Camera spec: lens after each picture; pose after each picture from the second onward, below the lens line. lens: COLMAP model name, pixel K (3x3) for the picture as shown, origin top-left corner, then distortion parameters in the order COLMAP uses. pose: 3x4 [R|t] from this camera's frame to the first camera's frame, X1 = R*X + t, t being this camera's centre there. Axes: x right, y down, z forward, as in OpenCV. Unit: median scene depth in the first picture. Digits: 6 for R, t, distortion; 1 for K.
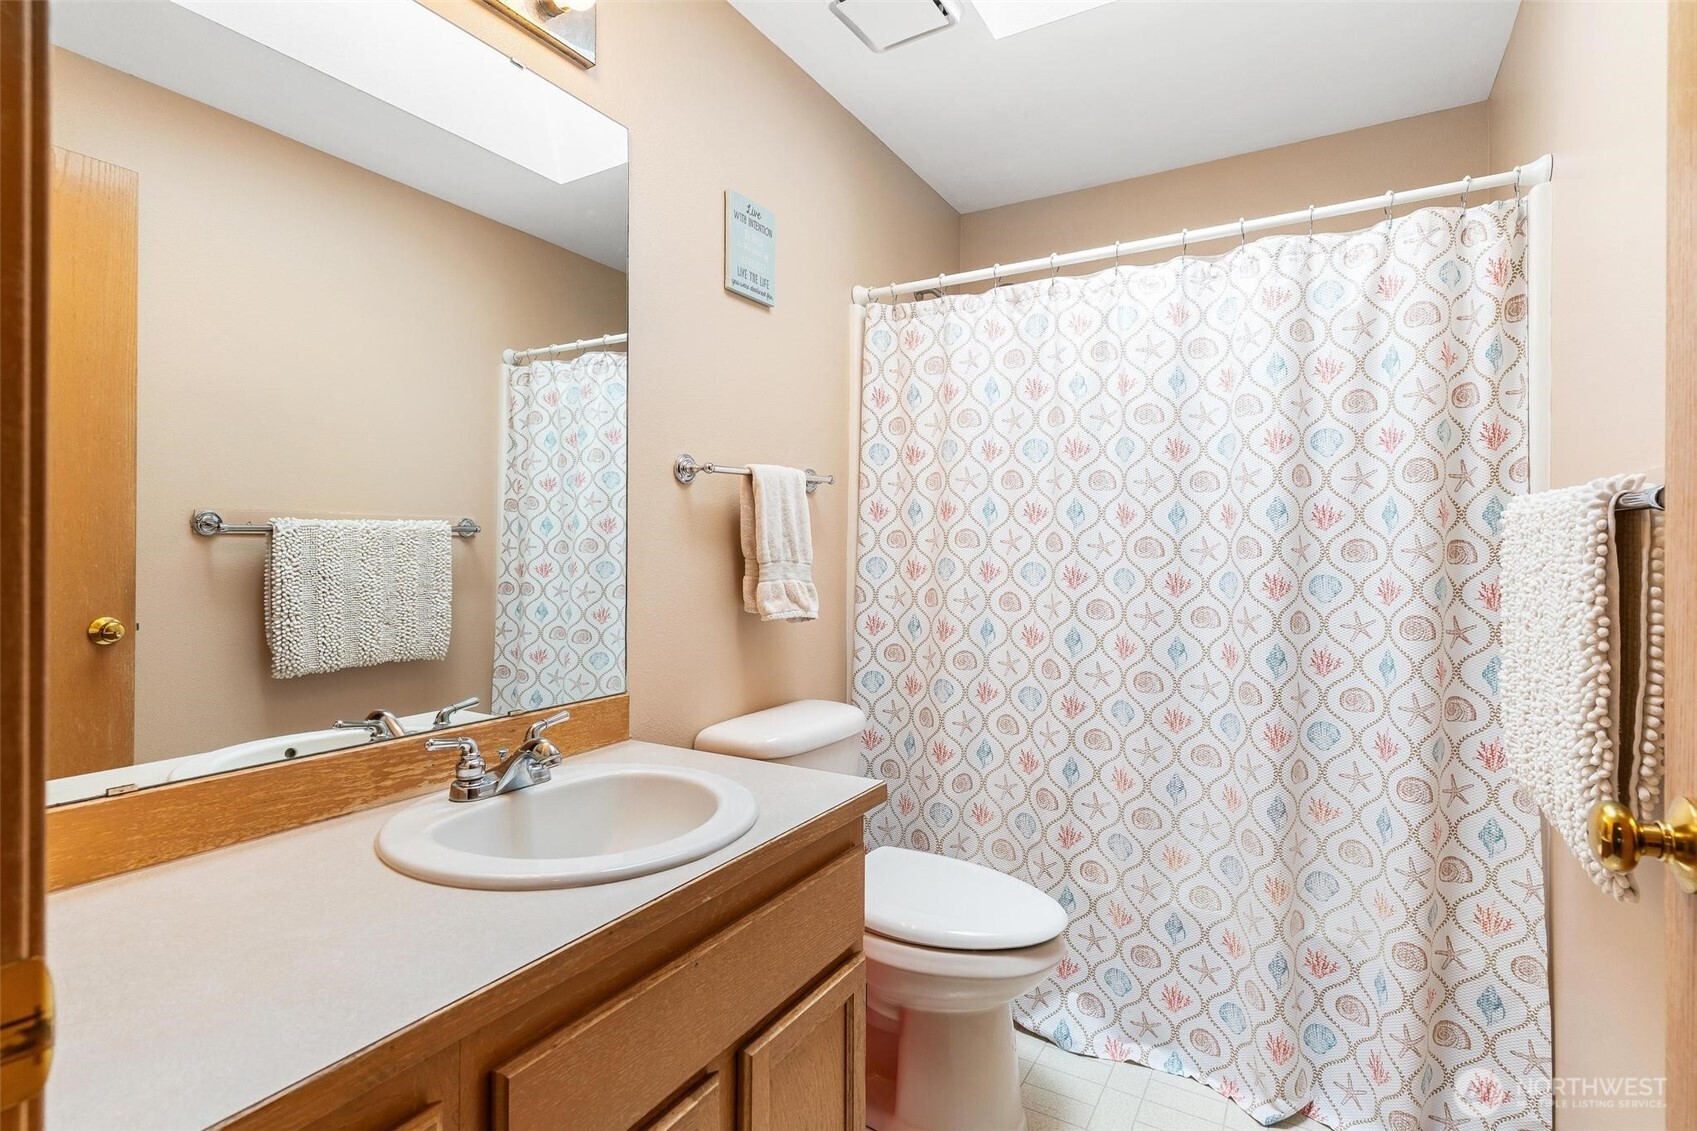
lens RADIAL K [[825.6, 0, 847.5], [0, 825.6, 563.4], [0, 0, 1]] dist [-0.000381, 0.002020]
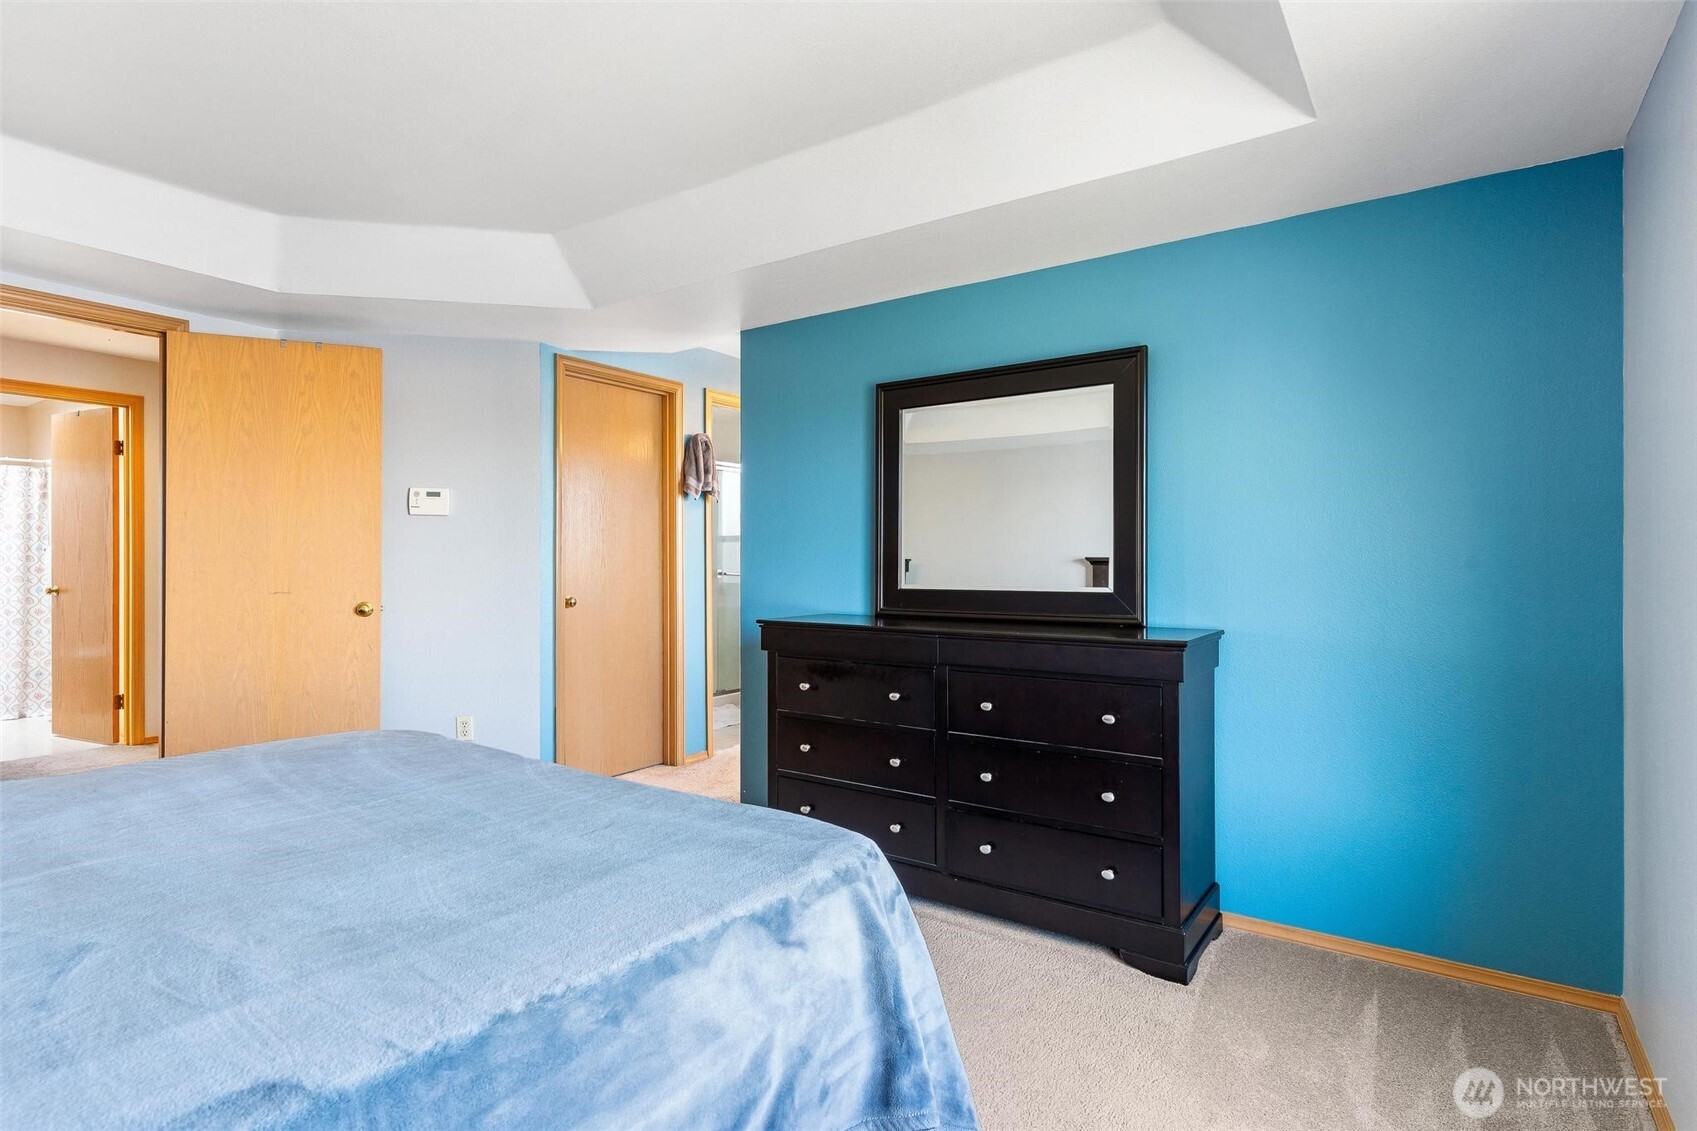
lens RADIAL K [[878.9, 0, 847.8], [0, 878.9, 558.5], [0, 0, 1]] dist [0.002639, 0.000456]
pose [[0.106867, -0.004288, 0.994264, -2.883017], [-0.002186, 0.999987, 0.004548, -0.041009], [-0.994271, -0.002660, 0.106857, -3.169663]]
